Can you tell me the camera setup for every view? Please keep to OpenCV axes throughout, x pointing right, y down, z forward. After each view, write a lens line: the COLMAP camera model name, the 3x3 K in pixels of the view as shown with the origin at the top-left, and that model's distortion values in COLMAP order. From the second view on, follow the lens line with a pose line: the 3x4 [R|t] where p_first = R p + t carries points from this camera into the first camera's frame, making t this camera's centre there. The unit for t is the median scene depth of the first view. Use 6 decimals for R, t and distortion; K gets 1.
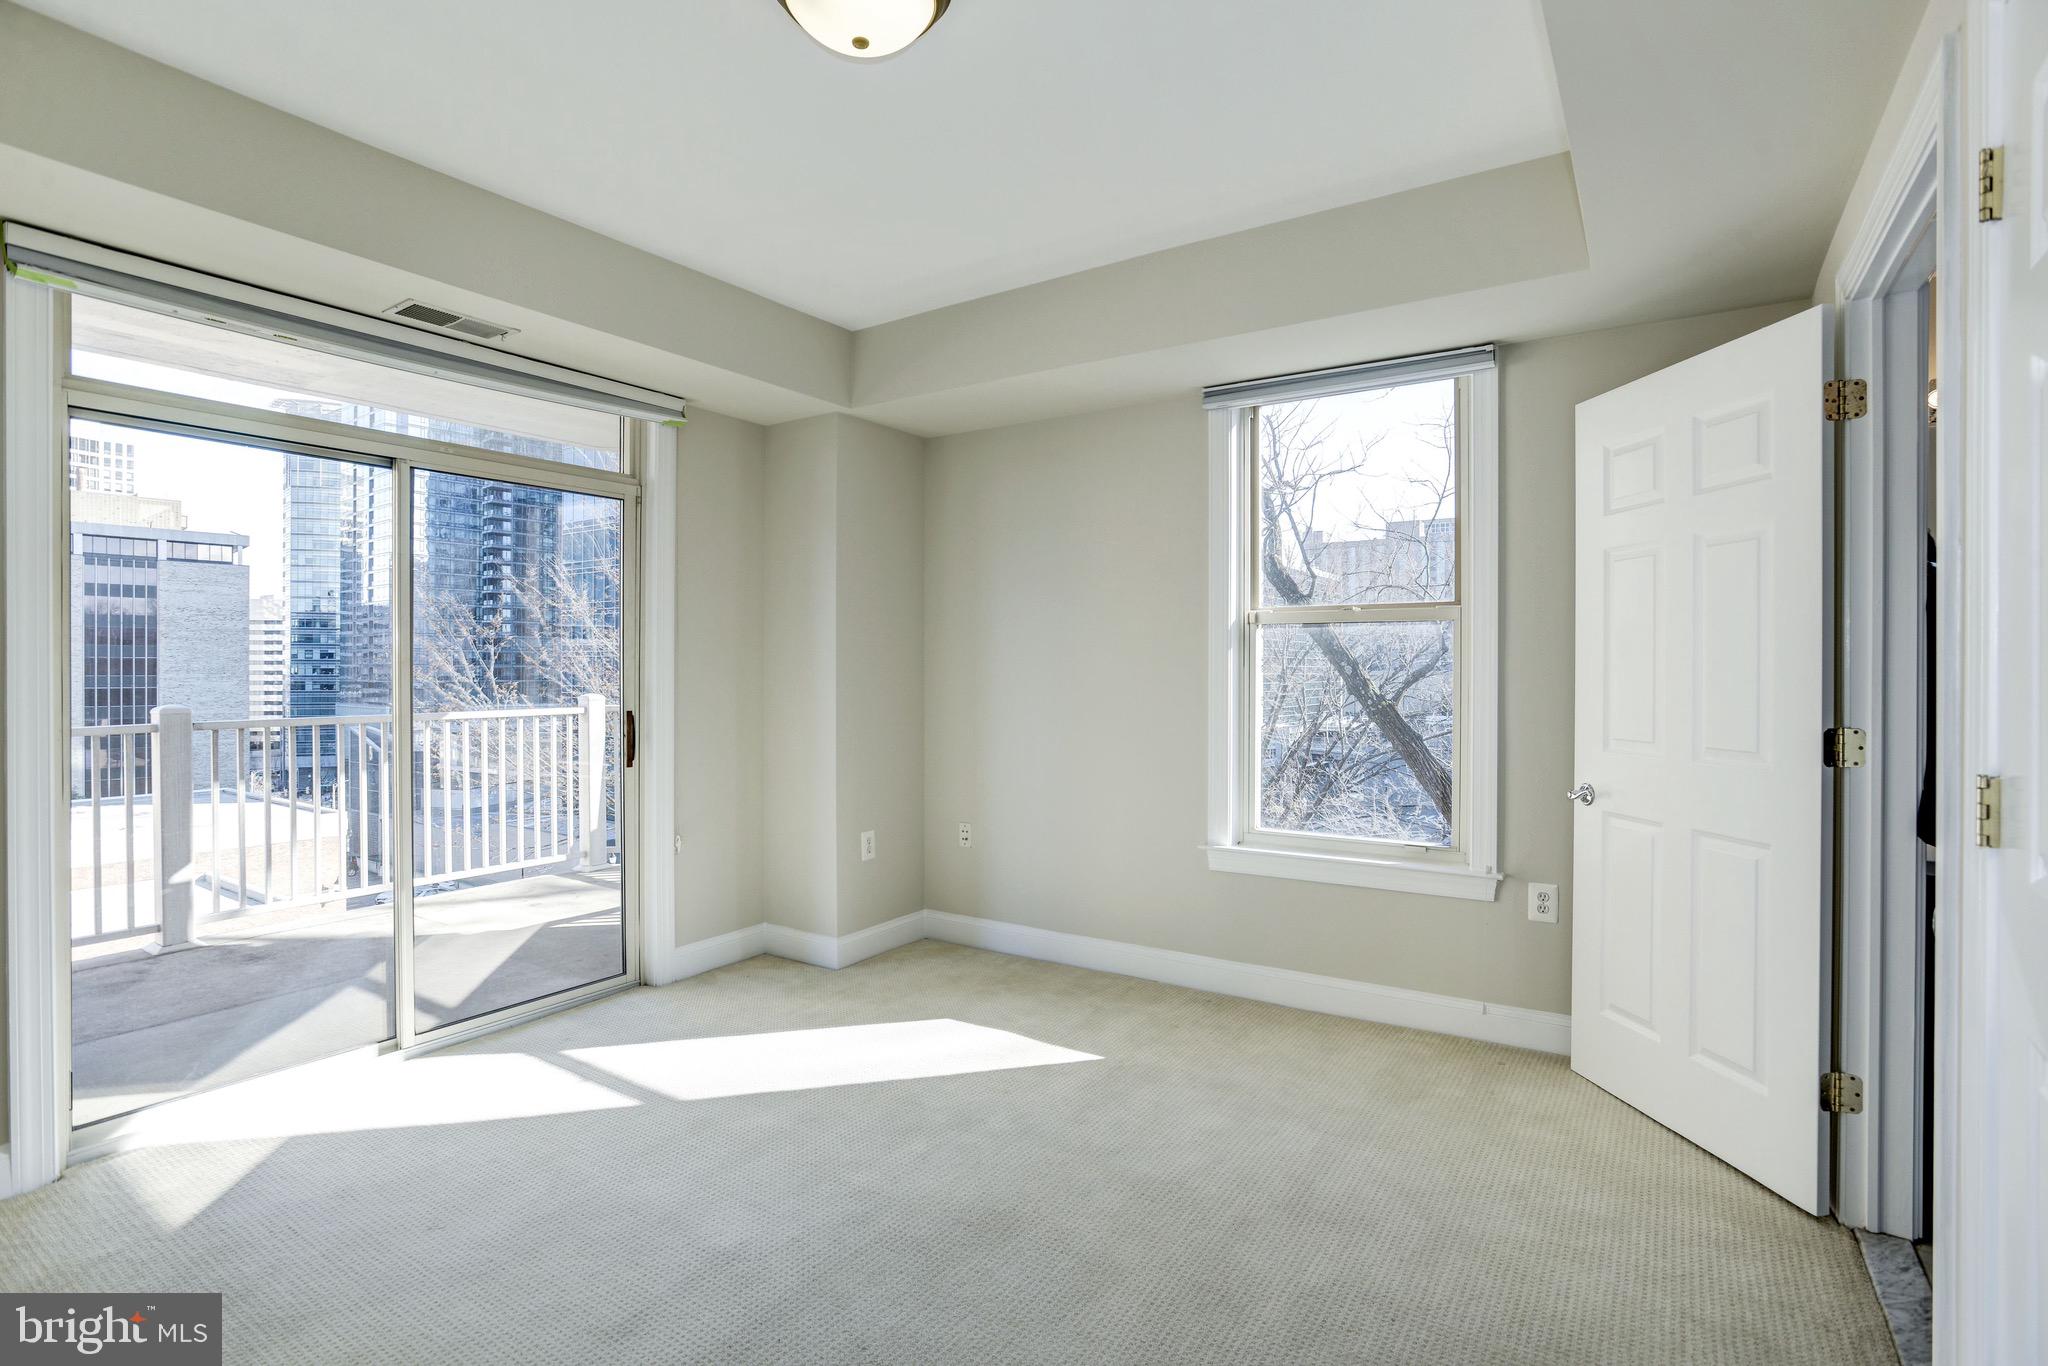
lens RADIAL K [[983.8, 0, 1034.0], [0, 983.8, 674.9], [0, 0, 1]] dist [-0.036965, 0.003470]
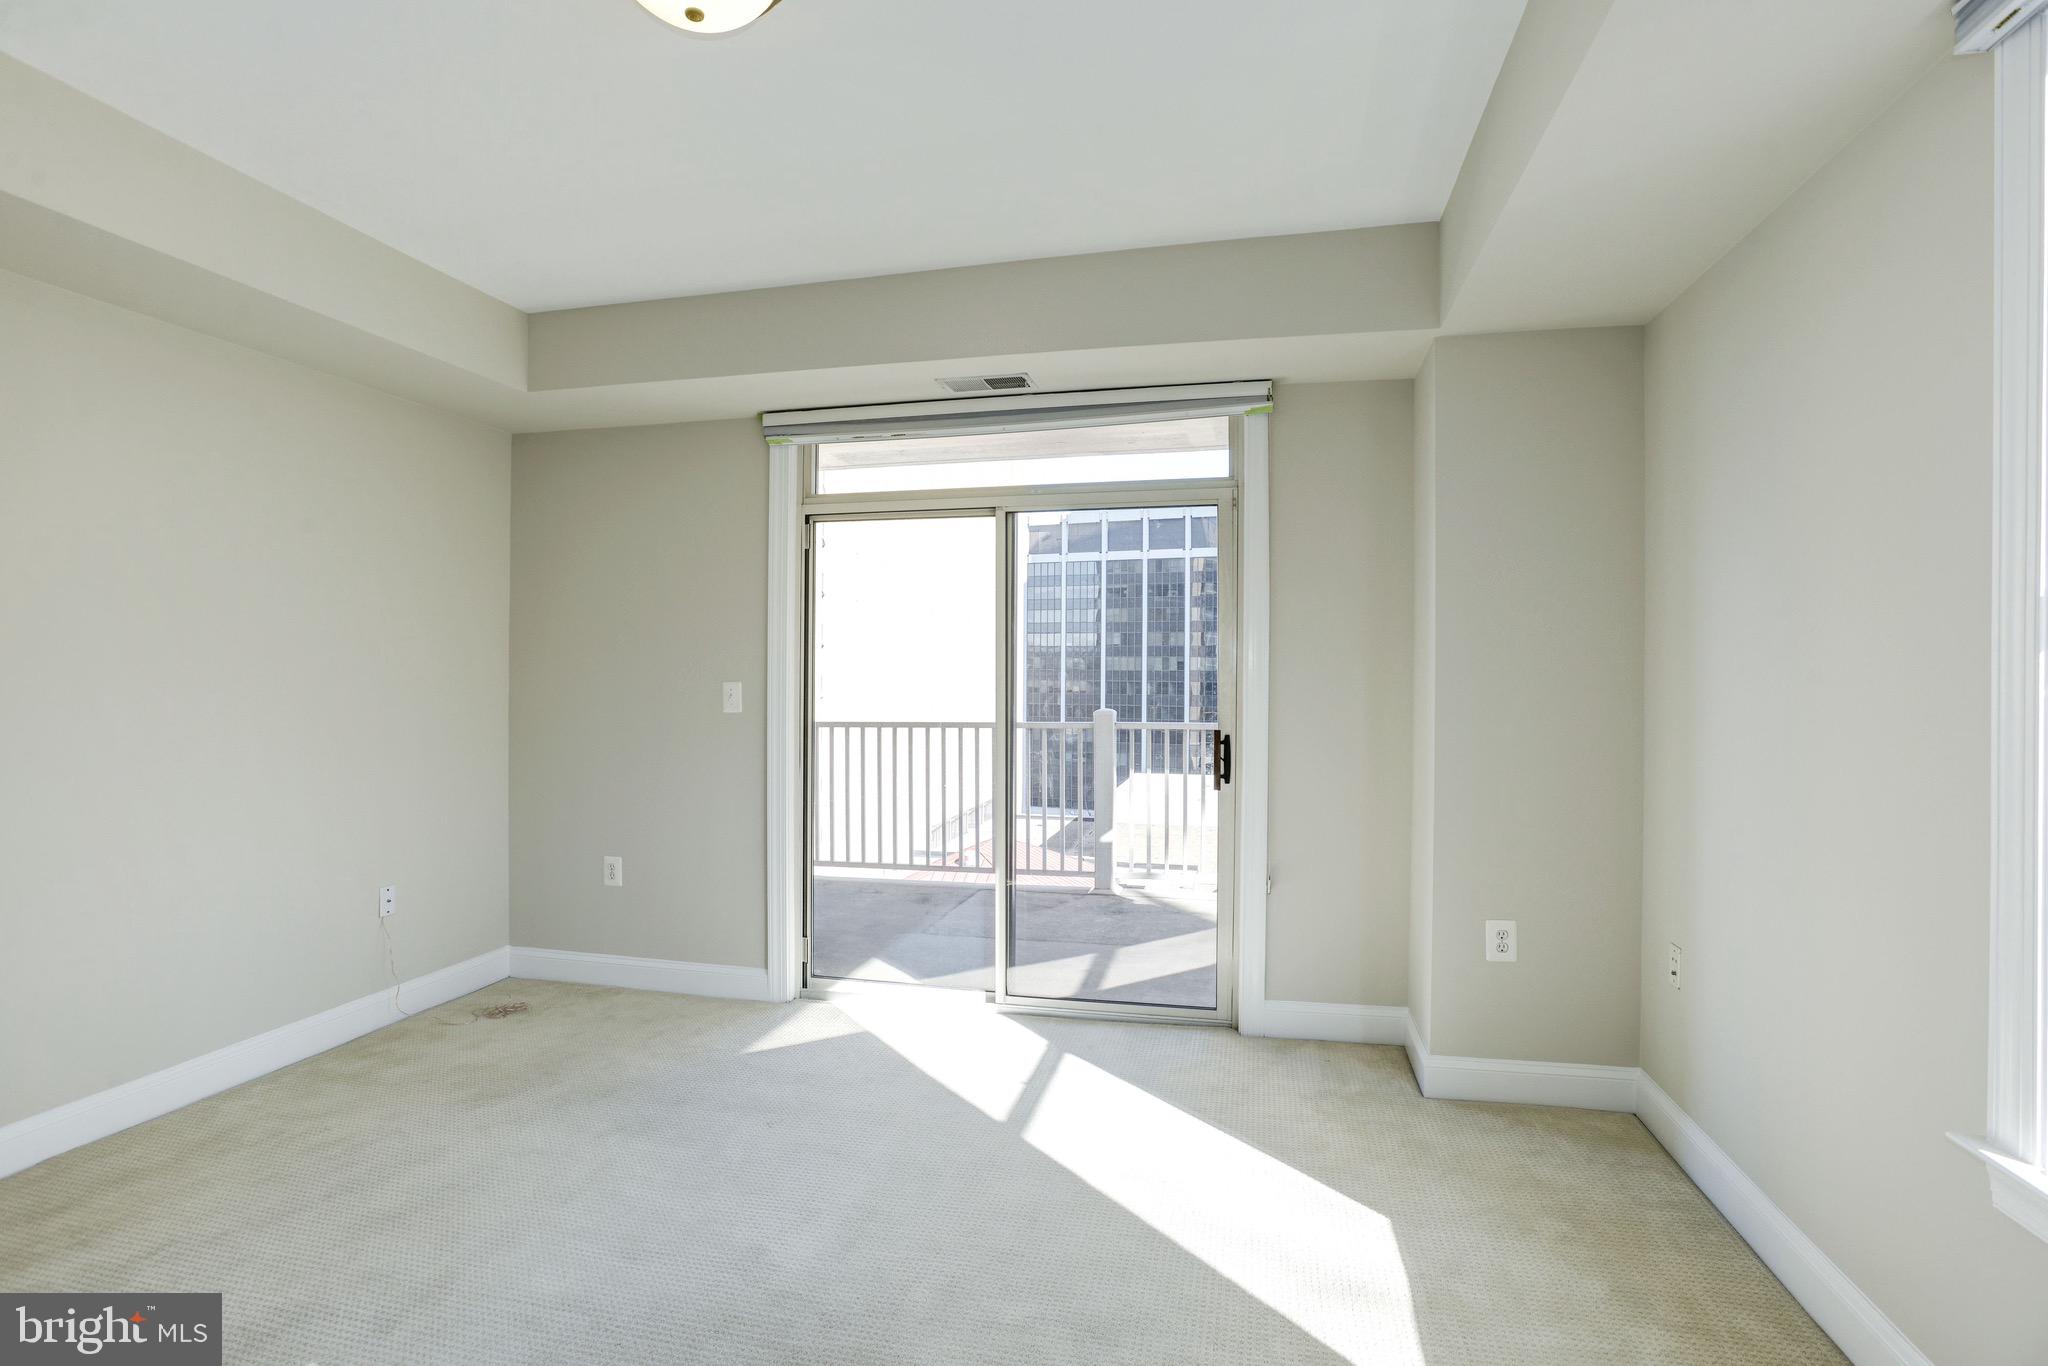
lens RADIAL K [[983.8, 0, 1027.2], [0, 983.8, 673.2], [0, 0, 1]] dist [-0.036965, 0.003470]
pose [[0.345170, -0.004383, -0.938530, 0.402067], [-0.007094, 0.999948, -0.007279, -0.009043], [0.938513, 0.009171, 0.345121, 0.496879]]
